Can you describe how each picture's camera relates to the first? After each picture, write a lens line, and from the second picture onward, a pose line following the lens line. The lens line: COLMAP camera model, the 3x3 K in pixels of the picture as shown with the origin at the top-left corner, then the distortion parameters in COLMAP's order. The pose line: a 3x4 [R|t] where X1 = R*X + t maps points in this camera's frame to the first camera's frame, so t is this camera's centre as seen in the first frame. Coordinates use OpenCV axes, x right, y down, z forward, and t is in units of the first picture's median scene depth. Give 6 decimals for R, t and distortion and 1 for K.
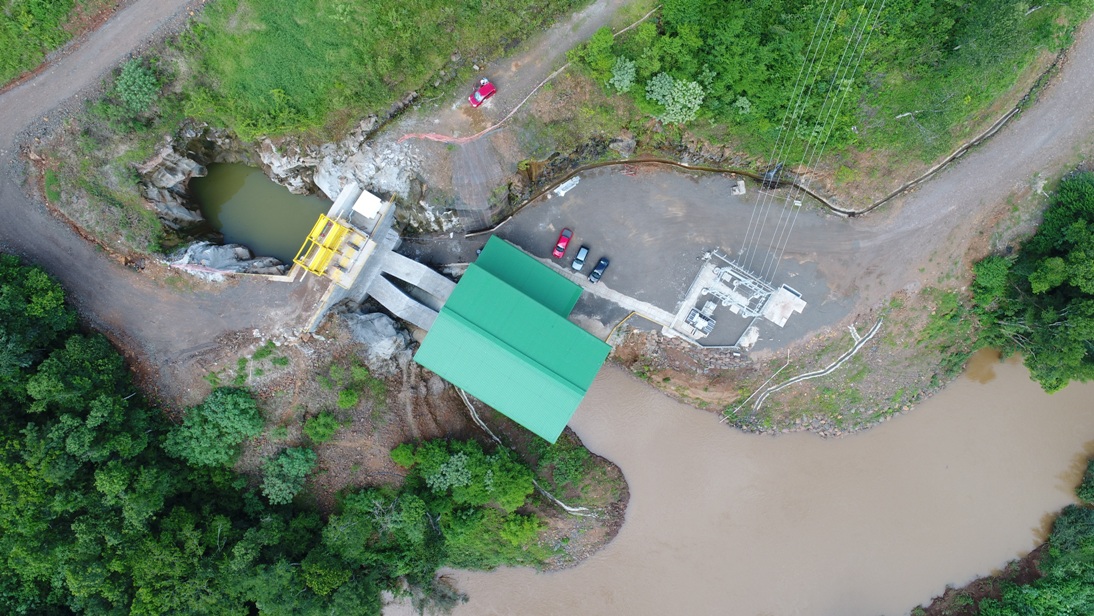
lens RADIAL K [[738.1, 0, 544.5], [0, 738.1, 310.1], [0, 0, 1]] dist [0.003264, 0.001054]
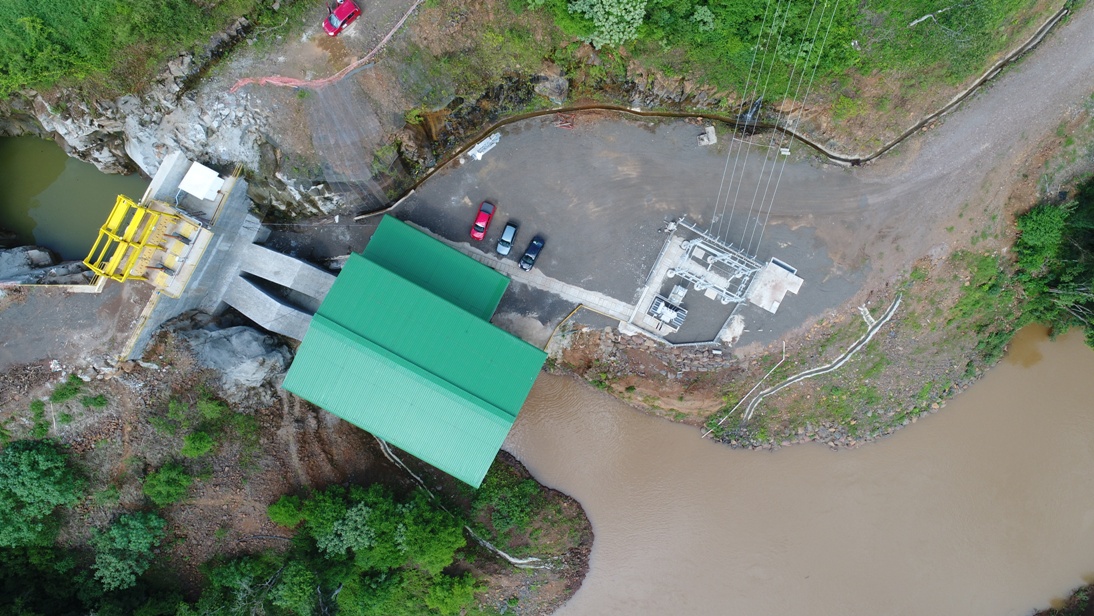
lens RADIAL K [[738.1, 0, 544.5], [0, 738.1, 310.1], [0, 0, 1]] dist [0.003264, 0.001054]
pose [[0.998282, -0.058270, 0.006195, 0.081272], [0.058200, 0.998245, 0.010908, -0.002904], [-0.006820, -0.010529, 0.999921, 0.239388]]
